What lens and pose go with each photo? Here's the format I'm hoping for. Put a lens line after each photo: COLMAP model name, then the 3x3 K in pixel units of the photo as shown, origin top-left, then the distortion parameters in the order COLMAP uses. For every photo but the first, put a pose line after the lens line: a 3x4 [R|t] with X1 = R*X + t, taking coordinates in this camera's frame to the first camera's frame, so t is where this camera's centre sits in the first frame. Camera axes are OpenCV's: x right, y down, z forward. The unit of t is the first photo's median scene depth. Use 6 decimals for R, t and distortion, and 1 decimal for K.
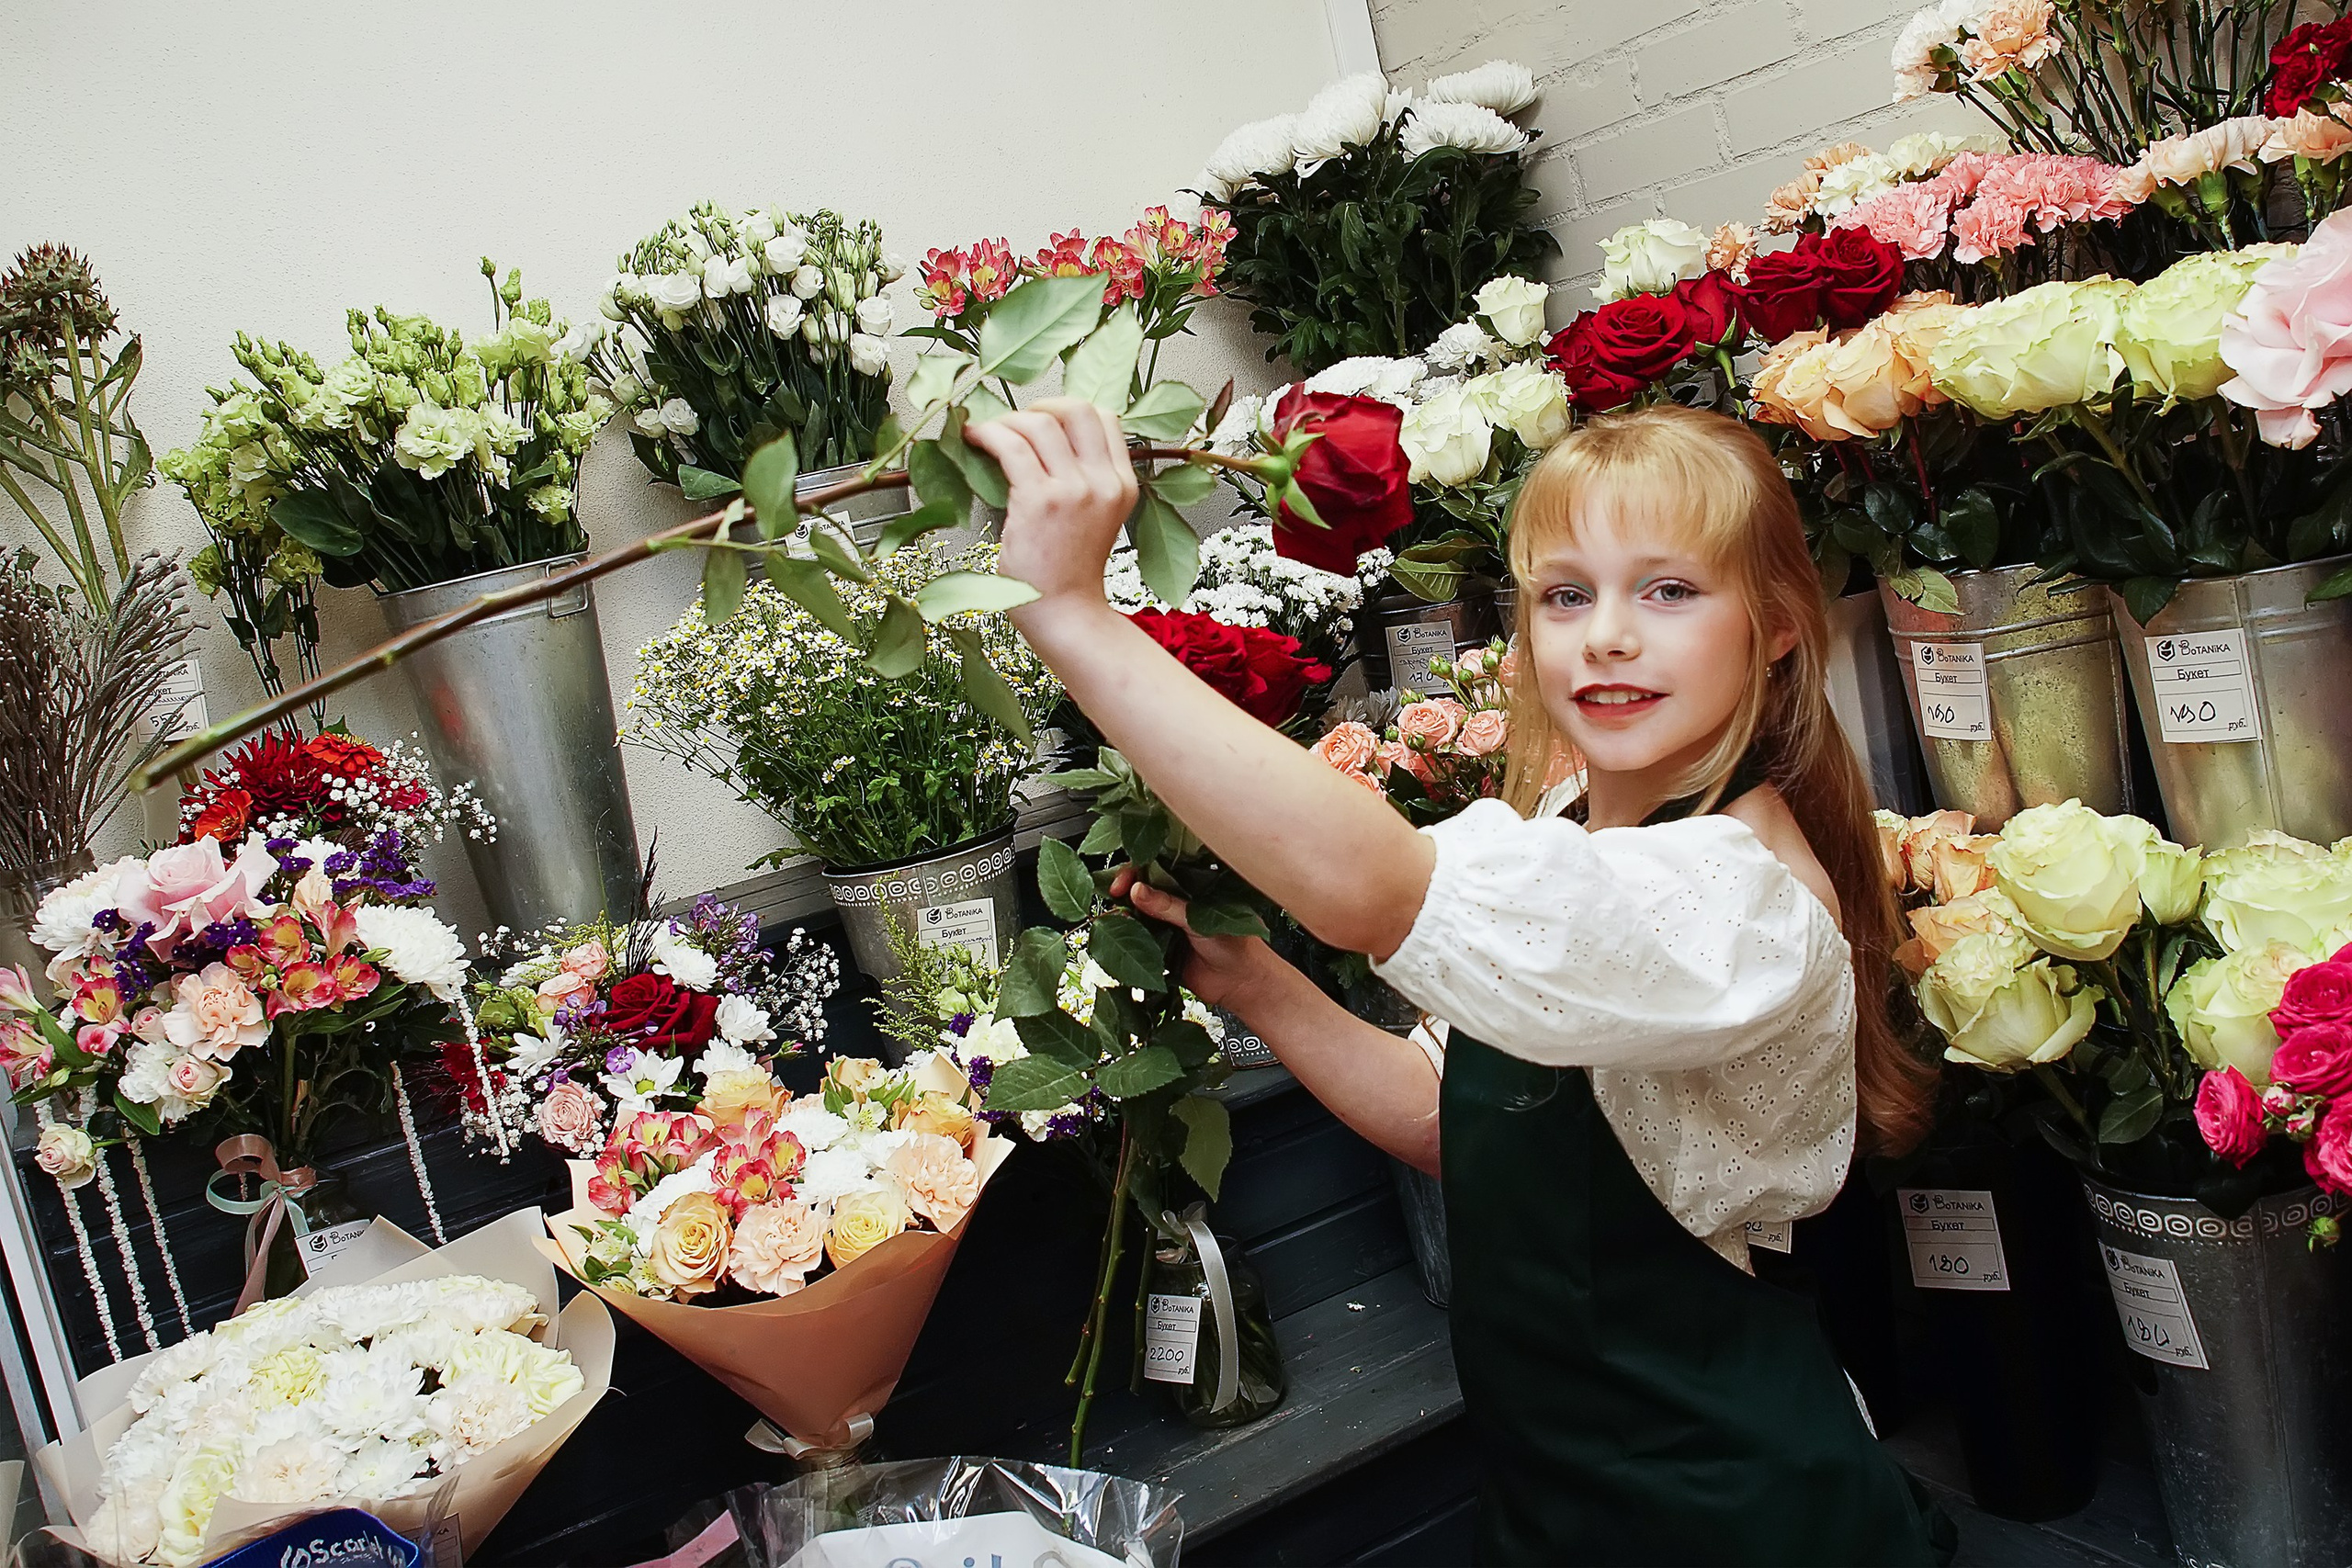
lens RADIAL K [[2026.2, 0, 1297.4], [0, 2026.2, 775.7], [0, 0, 1]] dist [-0.118651, 0.120846]
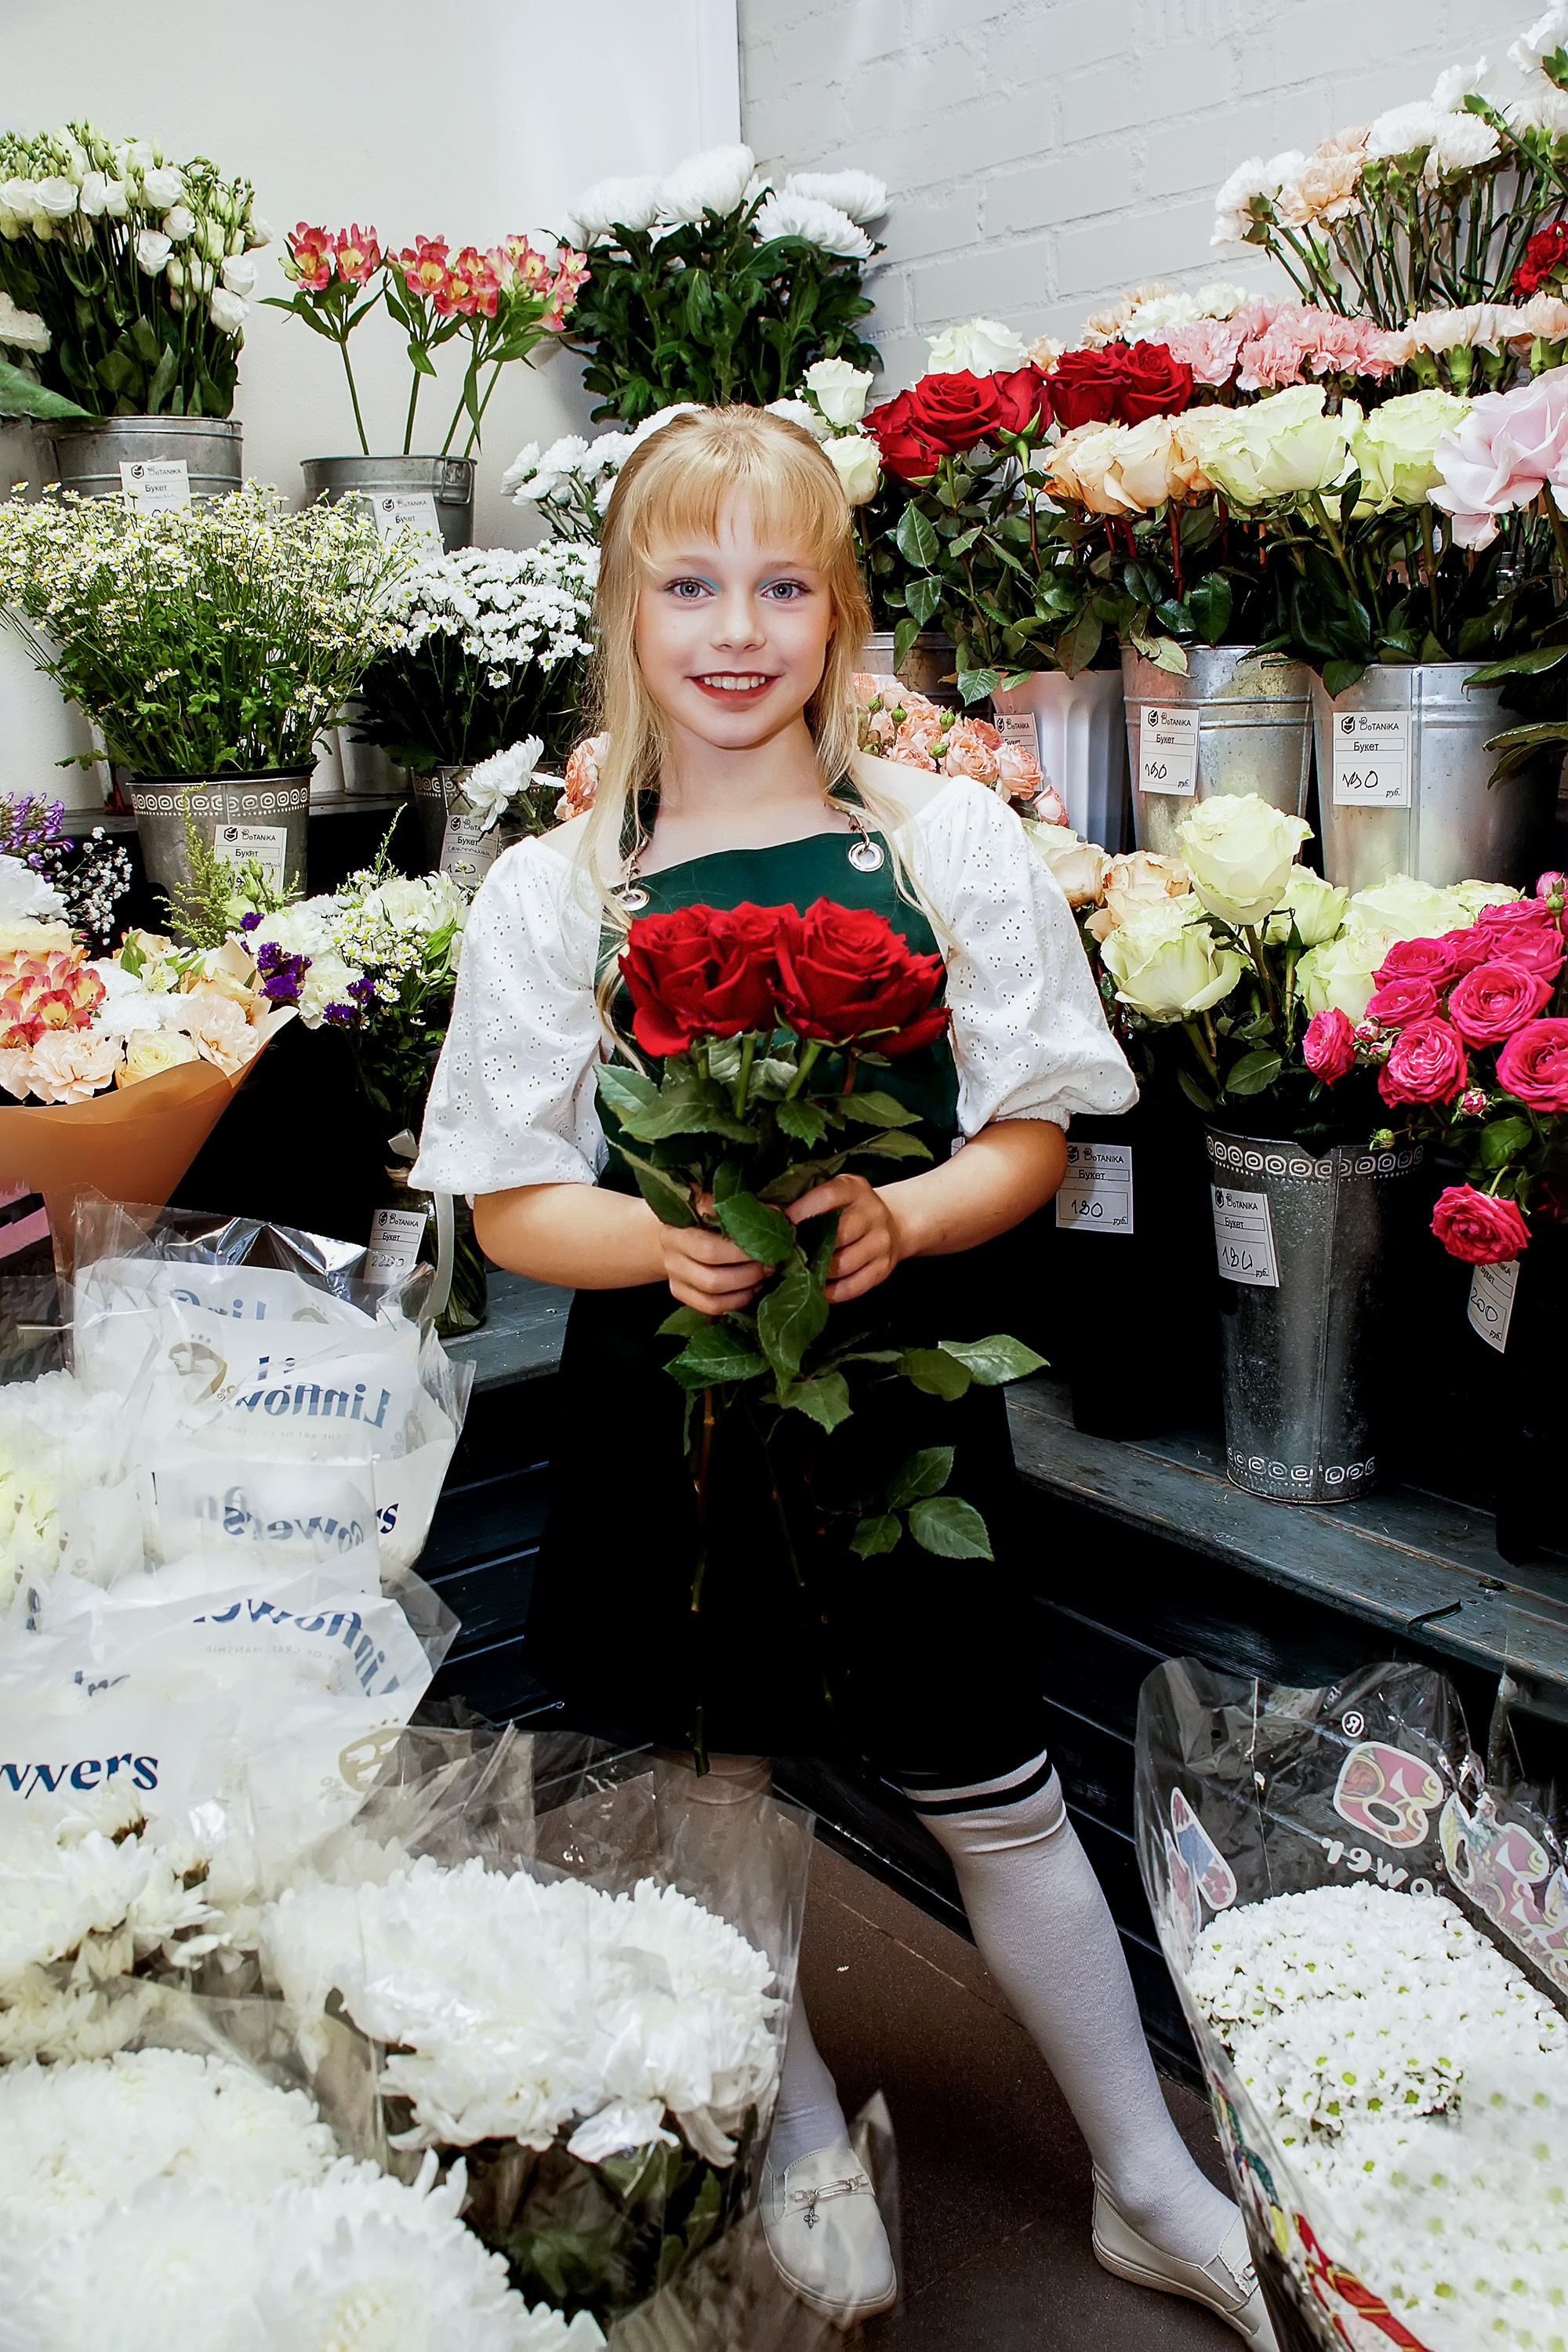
lens RADIAL K [[2031.8, 0, 784.0], [0, 2031.8, 1176.0], [0, 0, 1]] dist [-0.107040, 0.147850]
pose [[0.977698, 0.144975, 0.151953, -0.028533], [-0.159478, 0.983271, 0.088000, 0.111227], [-0.136654, -0.110270, 0.984462, -0.126476]]
